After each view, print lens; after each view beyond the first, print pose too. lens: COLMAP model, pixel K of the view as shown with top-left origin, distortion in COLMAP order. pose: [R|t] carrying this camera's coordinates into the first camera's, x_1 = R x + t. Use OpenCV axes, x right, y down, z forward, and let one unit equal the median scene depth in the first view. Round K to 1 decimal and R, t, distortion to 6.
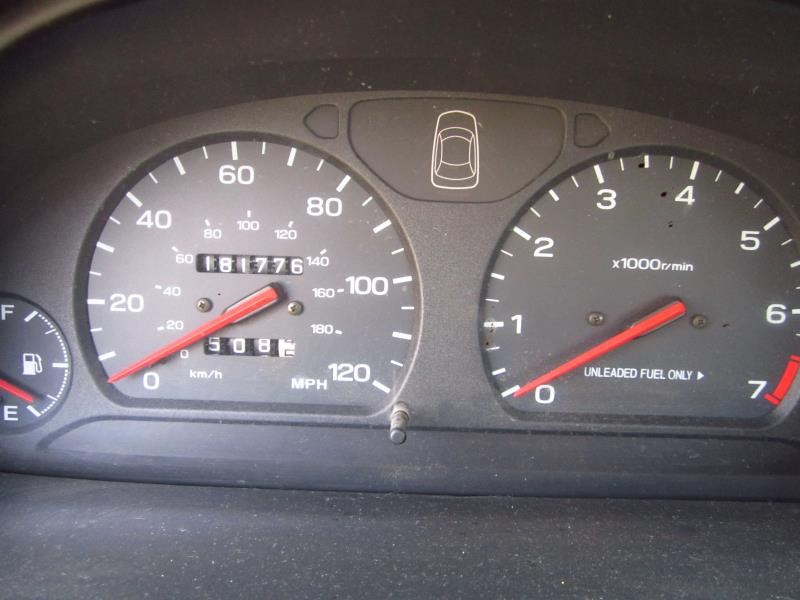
lens RADIAL K [[663.4, 0, 398.2], [0, 663.4, 297.9], [0, 0, 1]] dist [-0.048187, 0.024412]
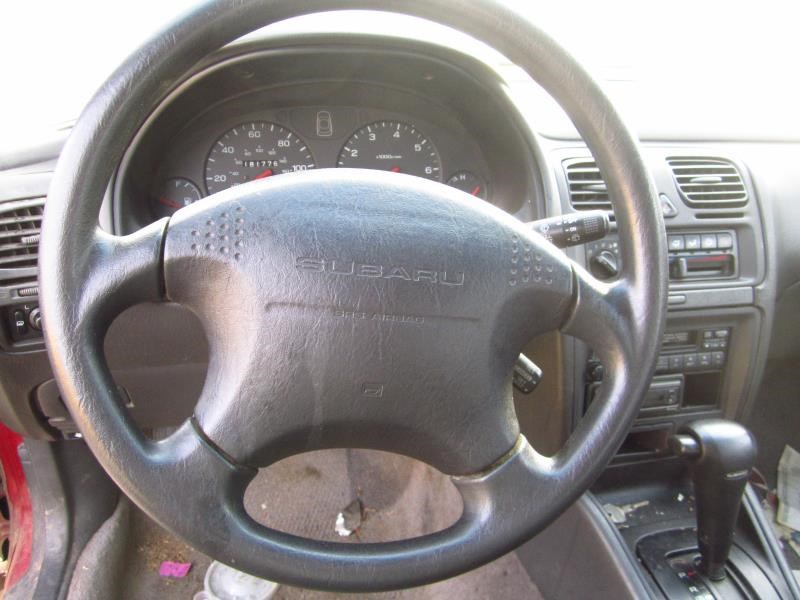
lens RADIAL K [[663.4, 0, 404.2], [0, 663.4, 299.7], [0, 0, 1]] dist [-0.048187, 0.024412]
pose [[0.973680, -0.092088, 0.208488, -0.277269], [0.089278, 0.995744, 0.022869, 0.578741], [-0.209707, -0.003654, 0.977757, -2.179674]]
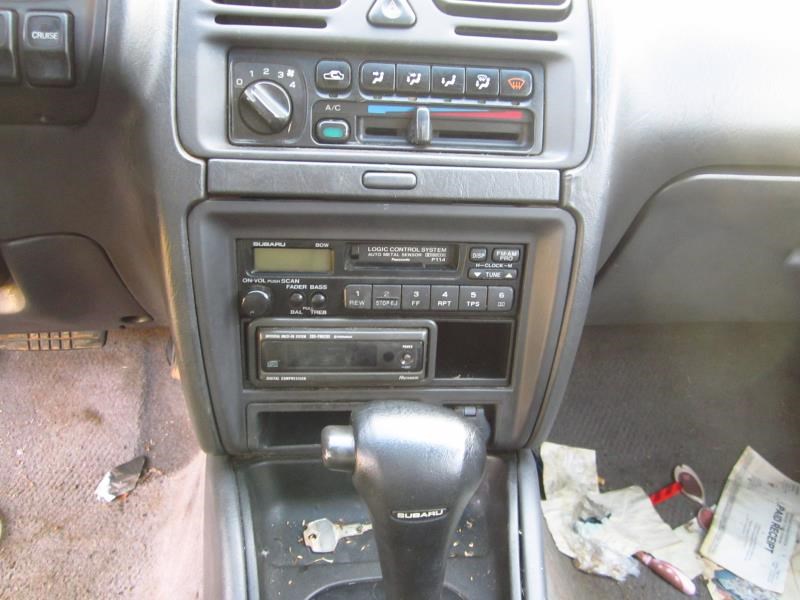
lens RADIAL K [[663.4, 0, 396.1], [0, 663.4, 302.5], [0, 0, 1]] dist [-0.048187, 0.024412]
pose [[0.995087, -0.028118, 0.094932, 1.470049], [0.018667, 0.994910, 0.099024, 0.911712], [-0.097233, -0.096766, 0.990546, -1.113514]]
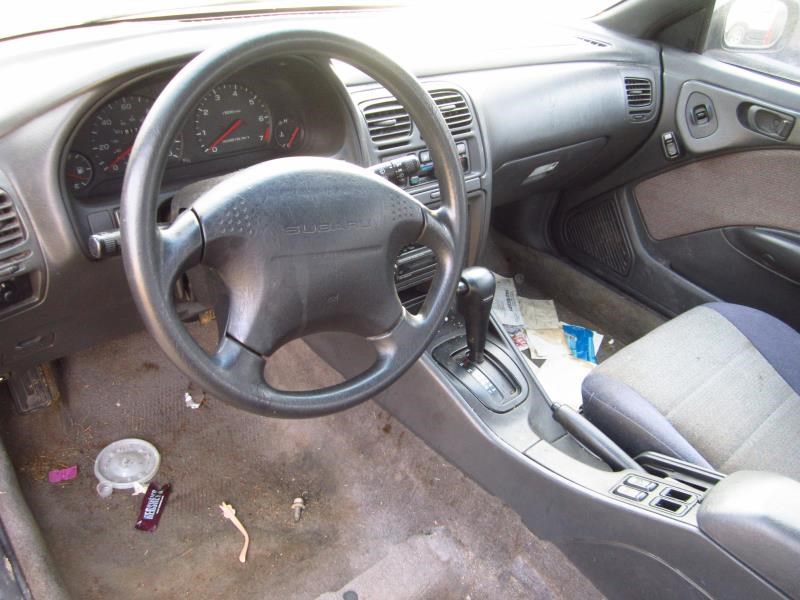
lens RADIAL K [[663.4, 0, 401.8], [0, 663.4, 299.0], [0, 0, 1]] dist [-0.048187, 0.024412]
pose [[0.750151, -0.325965, 0.575344, -1.556008], [0.175706, 0.937041, 0.301796, -0.011532], [-0.637496, -0.125302, 0.760196, -2.933482]]
